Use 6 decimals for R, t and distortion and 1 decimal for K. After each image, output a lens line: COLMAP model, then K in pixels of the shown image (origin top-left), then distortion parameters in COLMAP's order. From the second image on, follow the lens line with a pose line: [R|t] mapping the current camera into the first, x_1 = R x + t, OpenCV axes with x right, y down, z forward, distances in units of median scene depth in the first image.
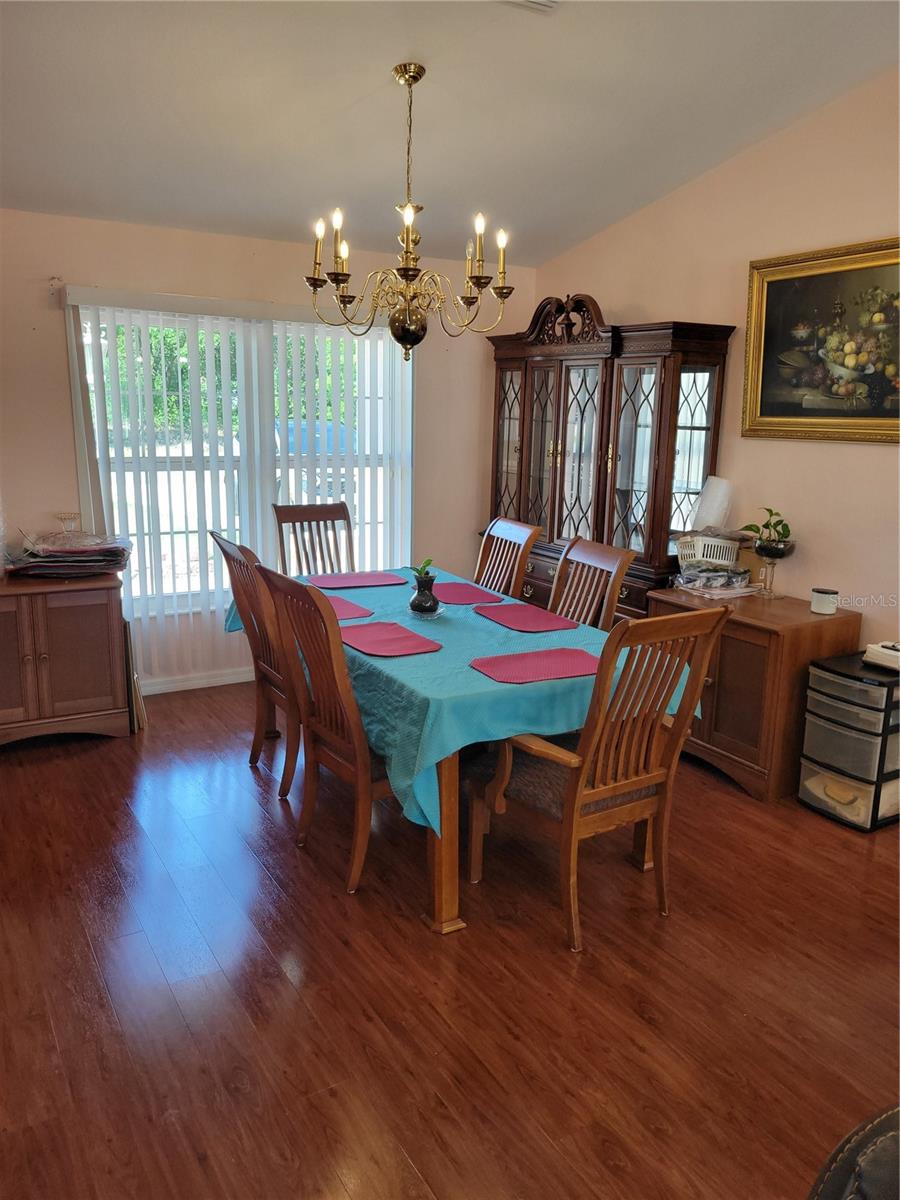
lens RADIAL K [[913.8, 0, 447.8], [0, 913.8, 598.0], [0, 0, 1]] dist [0.034405, 0.000295]
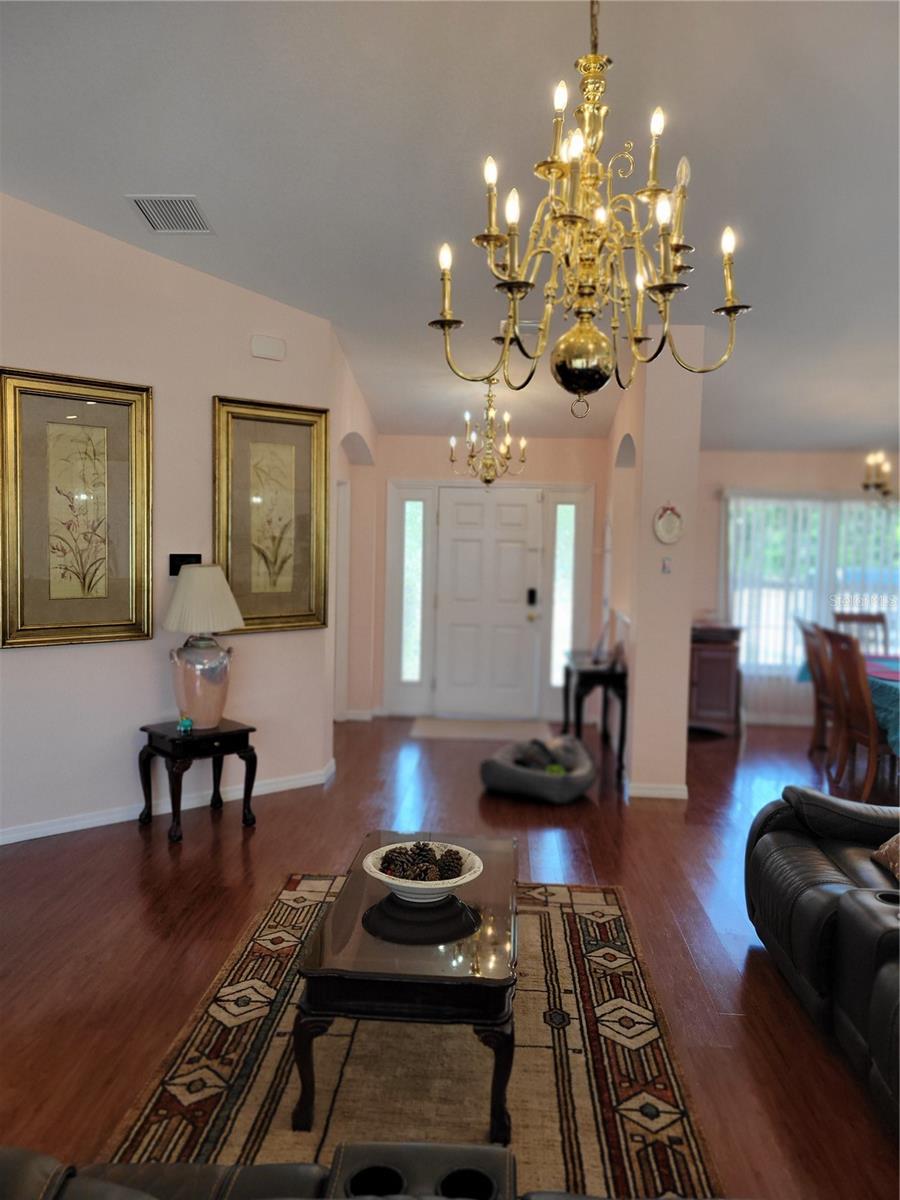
lens RADIAL K [[913.8, 0, 449.6], [0, 913.8, 588.3], [0, 0, 1]] dist [0.034405, 0.000295]
pose [[0.832247, 0.030397, -0.553571, 0.152688], [-0.125628, 0.982863, -0.134901, 0.171798], [0.539984, 0.181815, 0.821803, -0.757123]]
